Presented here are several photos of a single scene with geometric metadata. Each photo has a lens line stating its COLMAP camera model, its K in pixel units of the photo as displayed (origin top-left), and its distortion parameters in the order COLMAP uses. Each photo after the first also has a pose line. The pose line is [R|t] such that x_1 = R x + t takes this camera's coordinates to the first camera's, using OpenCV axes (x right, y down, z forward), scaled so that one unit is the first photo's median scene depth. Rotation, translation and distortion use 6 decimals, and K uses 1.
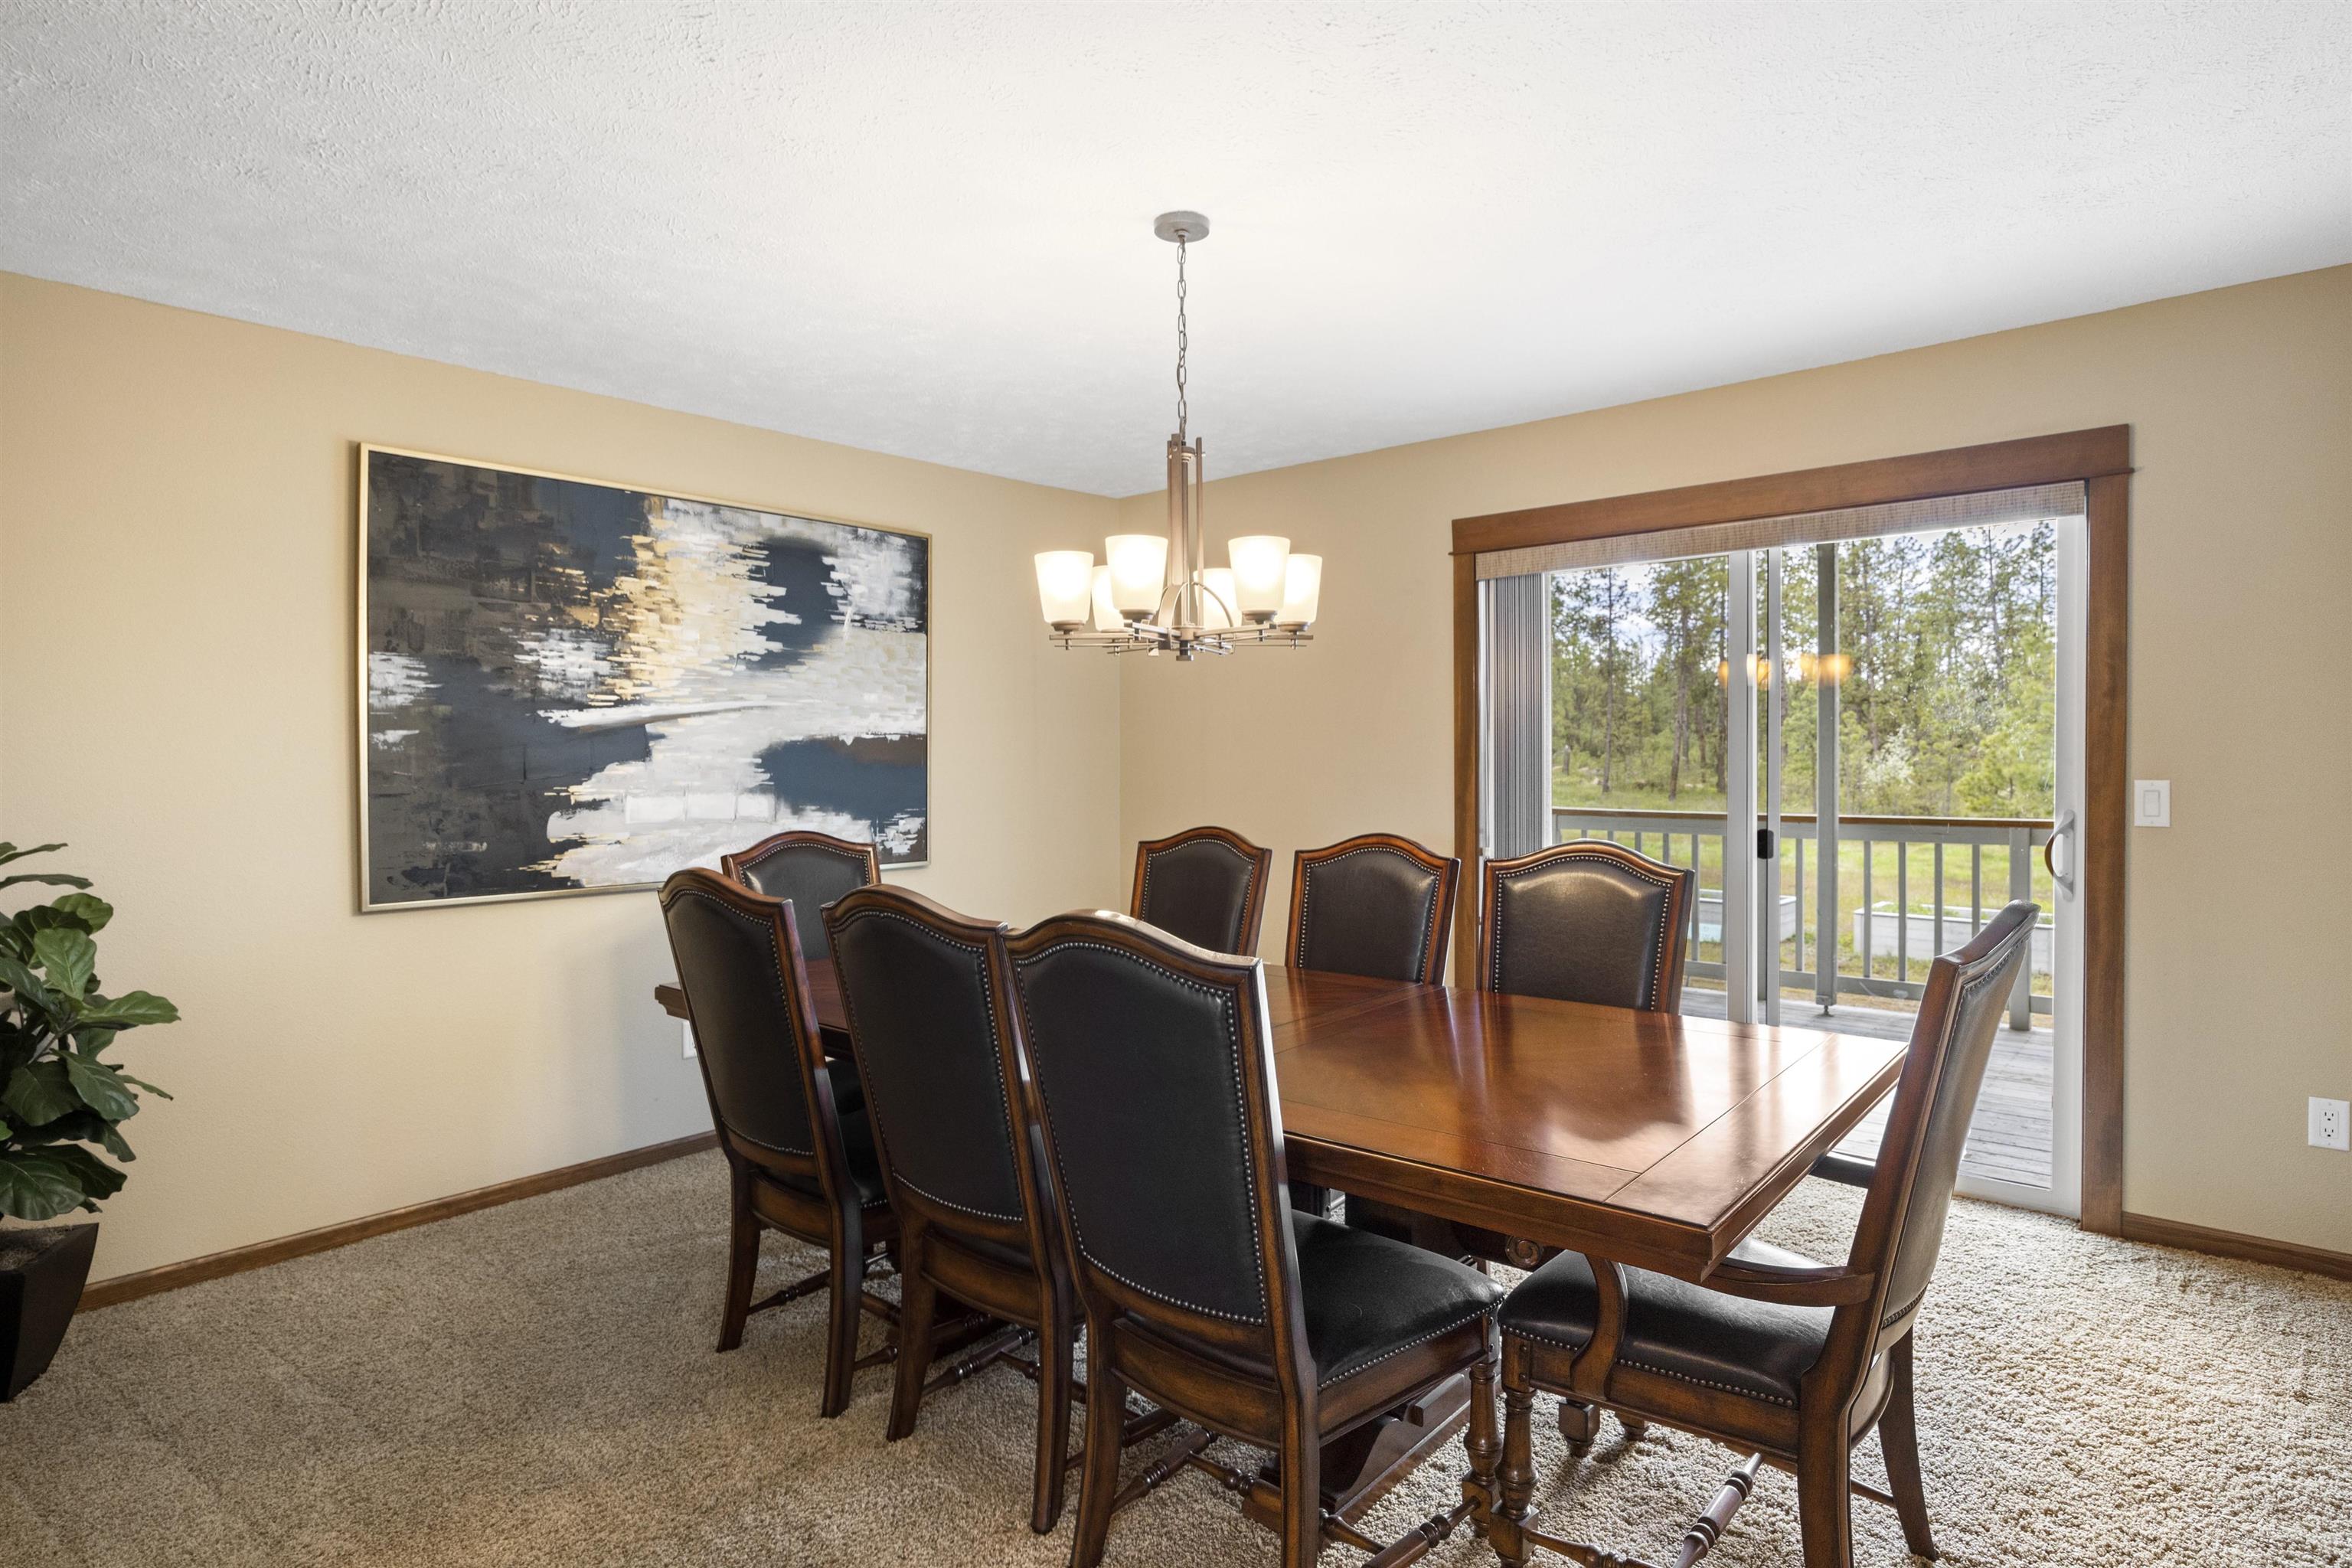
lens RADIAL K [[1247.1, 0, 1189.6], [0, 1247.1, 775.8], [0, 0, 1]] dist [-0.007440, 0.002088]
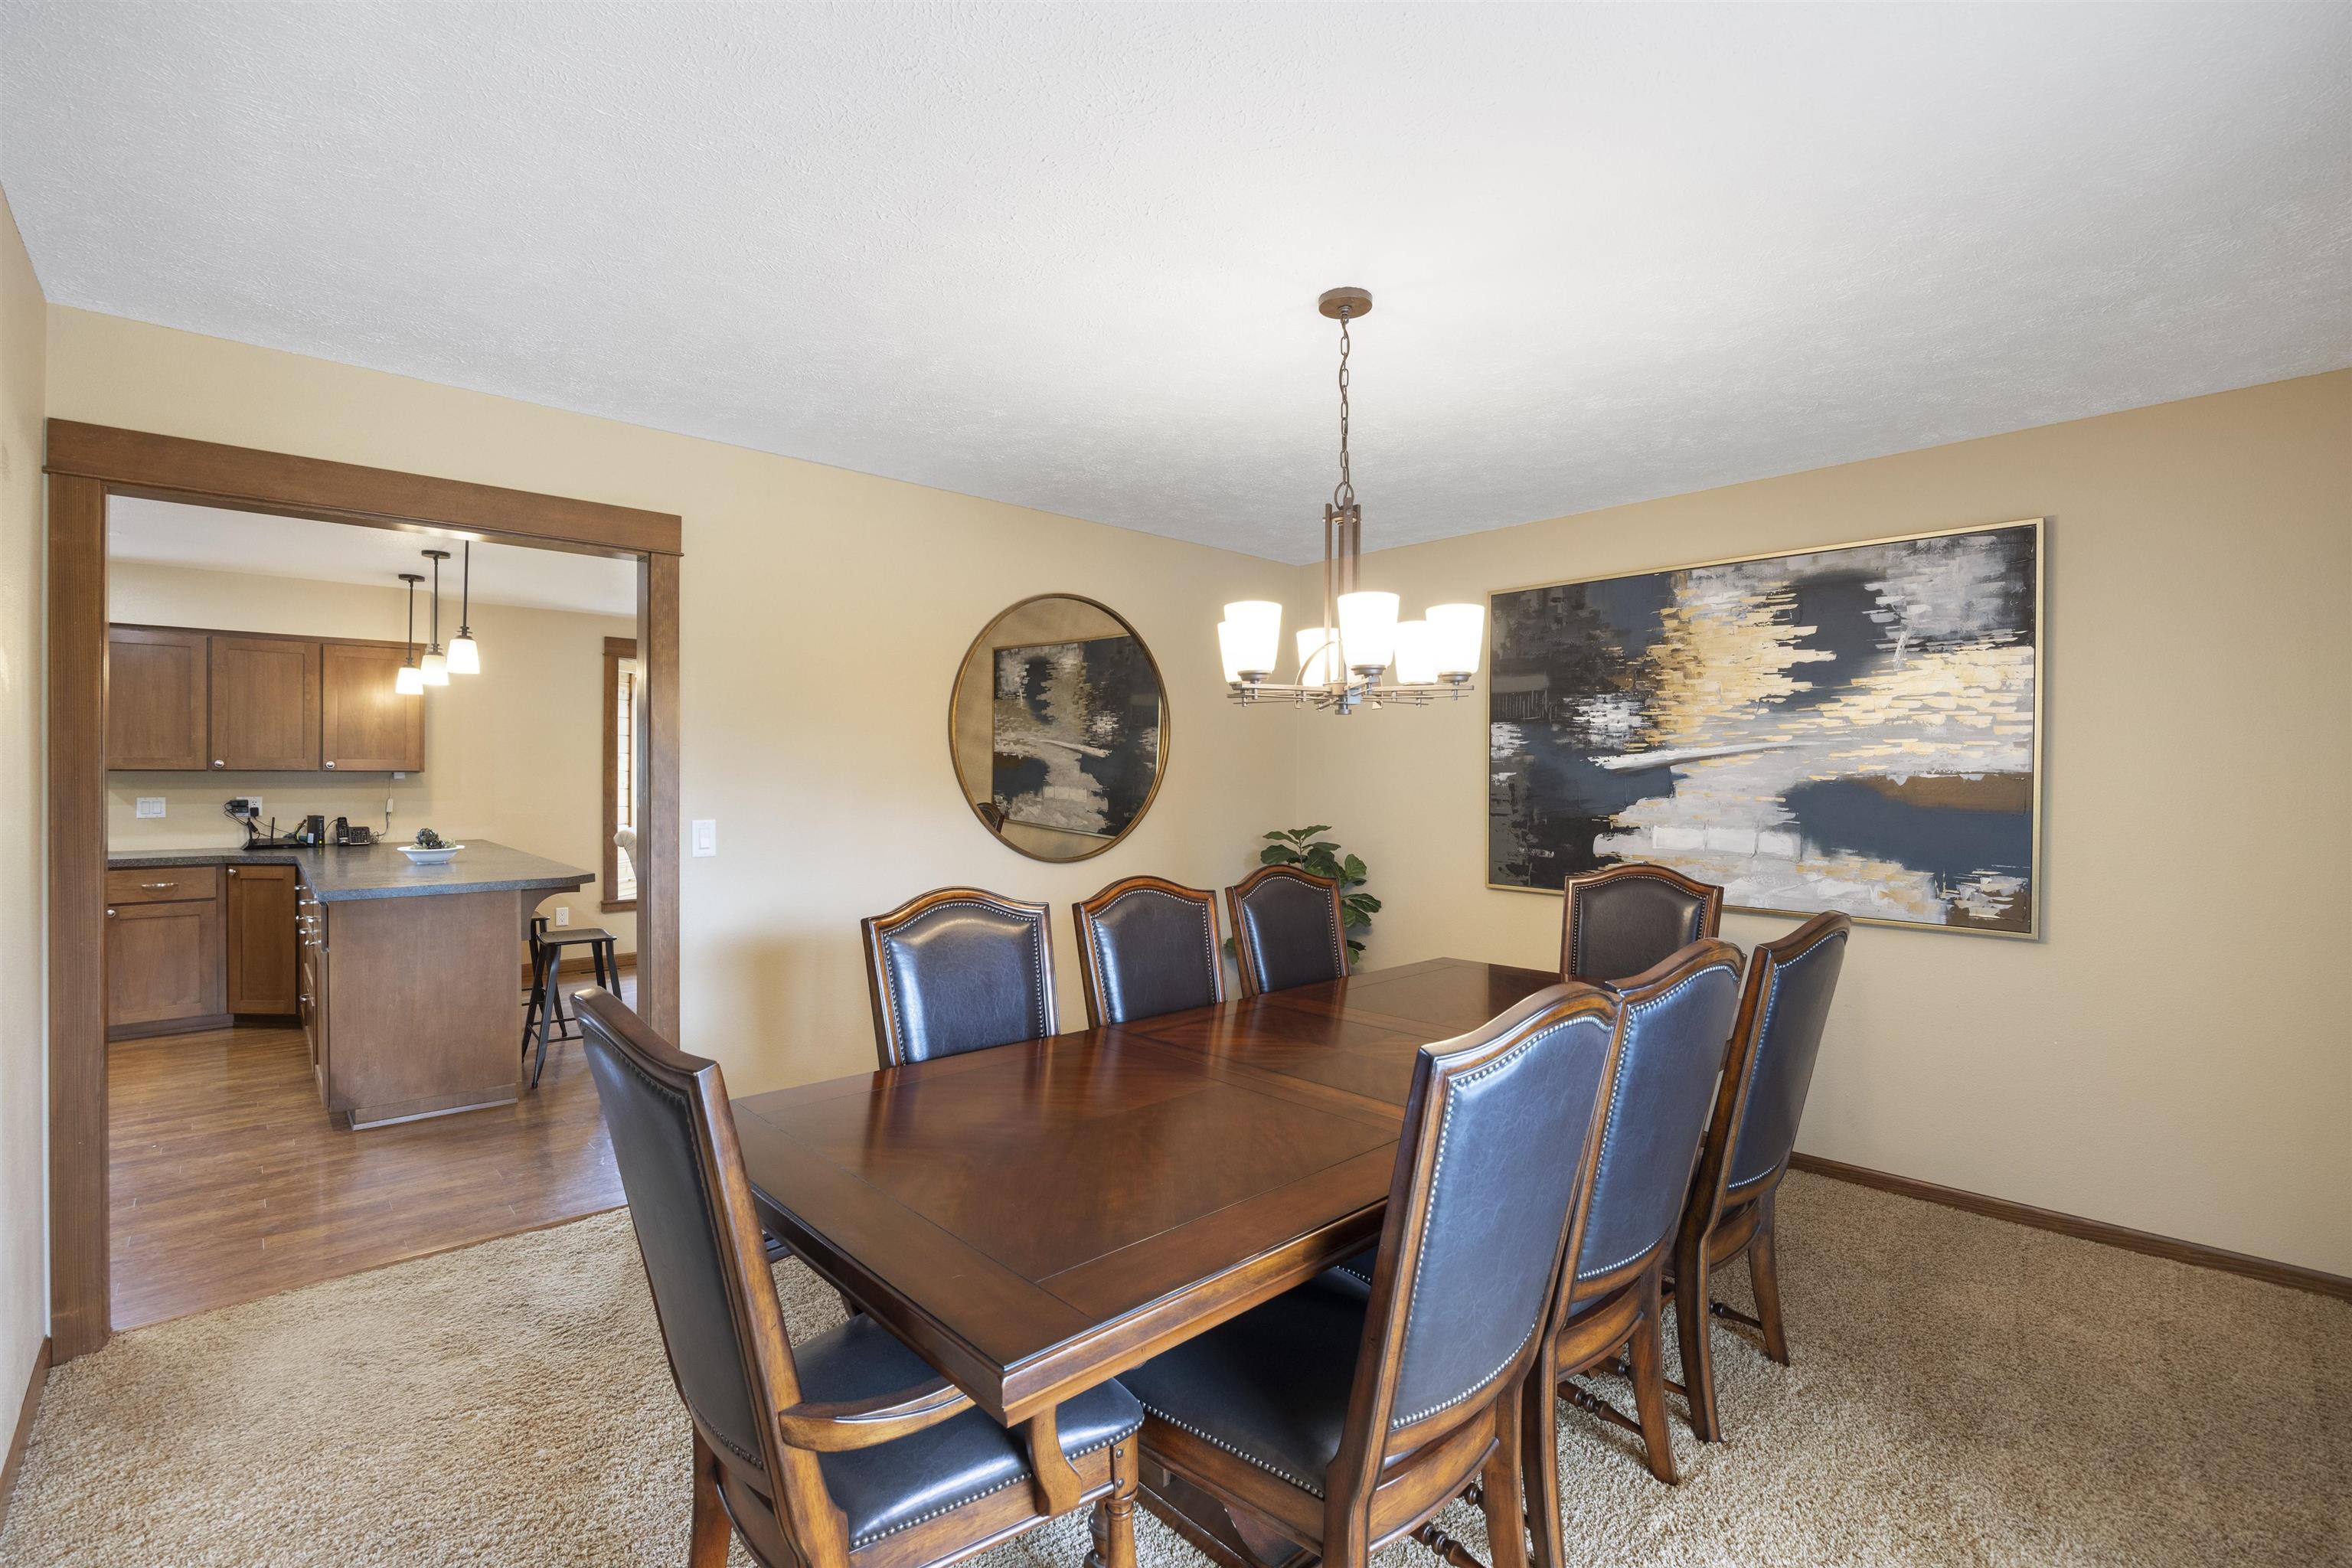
lens RADIAL K [[1079.7, 0, 1174.2], [0, 1079.7, 773.9], [0, 0, 1]] dist [-0.010422, 0.000256]
pose [[-0.126736, 0.003736, -0.991929, 0.609037], [-0.023569, 0.999699, 0.006777, -0.028348], [0.991656, 0.024238, -0.126610, 0.630226]]
